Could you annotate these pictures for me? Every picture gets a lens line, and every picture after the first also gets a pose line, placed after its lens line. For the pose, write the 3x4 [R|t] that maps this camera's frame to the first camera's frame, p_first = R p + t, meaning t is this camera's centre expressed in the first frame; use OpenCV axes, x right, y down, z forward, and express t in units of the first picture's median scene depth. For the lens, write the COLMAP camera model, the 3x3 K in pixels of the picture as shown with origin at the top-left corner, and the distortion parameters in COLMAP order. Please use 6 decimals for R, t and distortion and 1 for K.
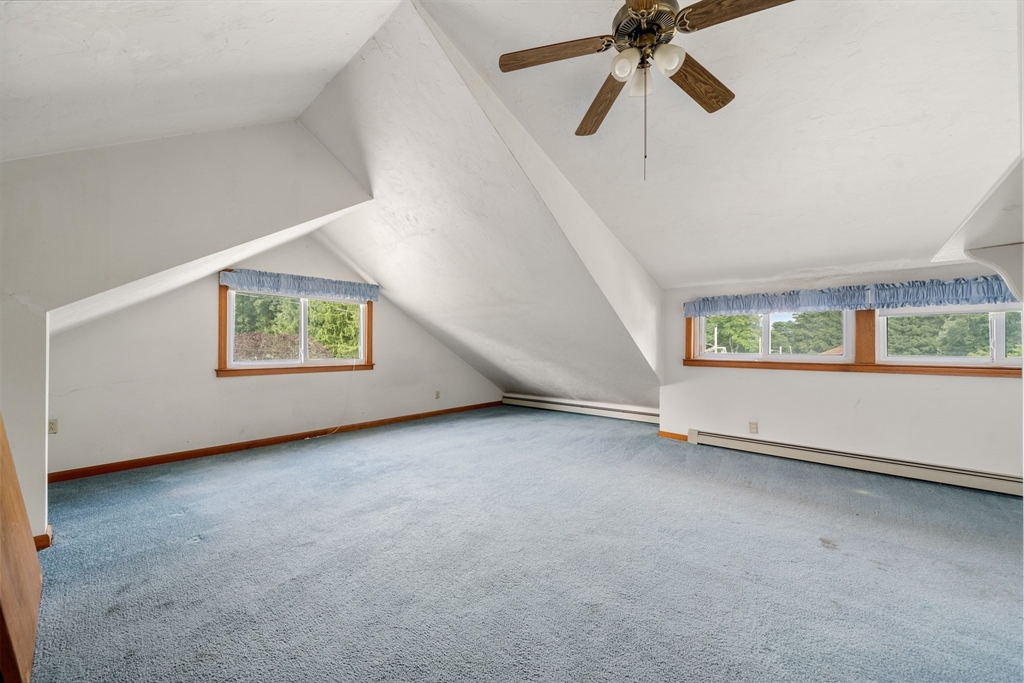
lens RADIAL K [[402.8, 0, 511.7], [0, 402.8, 343.7], [0, 0, 1]] dist [0.028506, -0.000064]
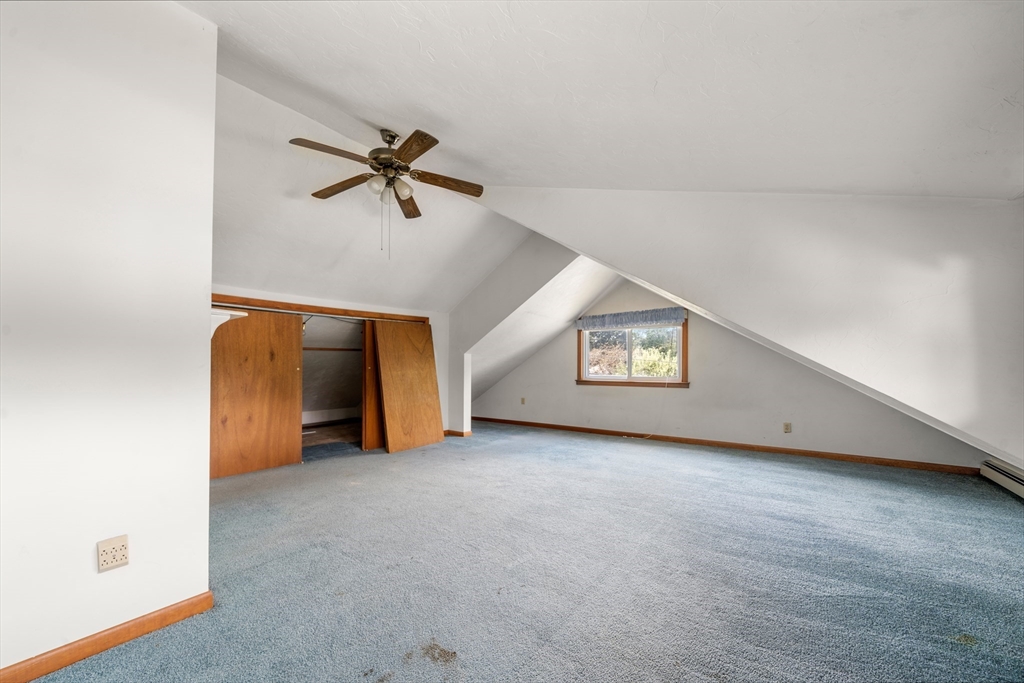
lens RADIAL K [[402.8, 0, 511.7], [0, 402.8, 343.7], [0, 0, 1]] dist [0.028506, -0.000064]
pose [[0.067110, -0.057646, -0.996079, 0.783863], [0.008460, 0.998327, -0.057206, 0.007356], [0.997710, -0.004588, 0.067486, 0.570865]]
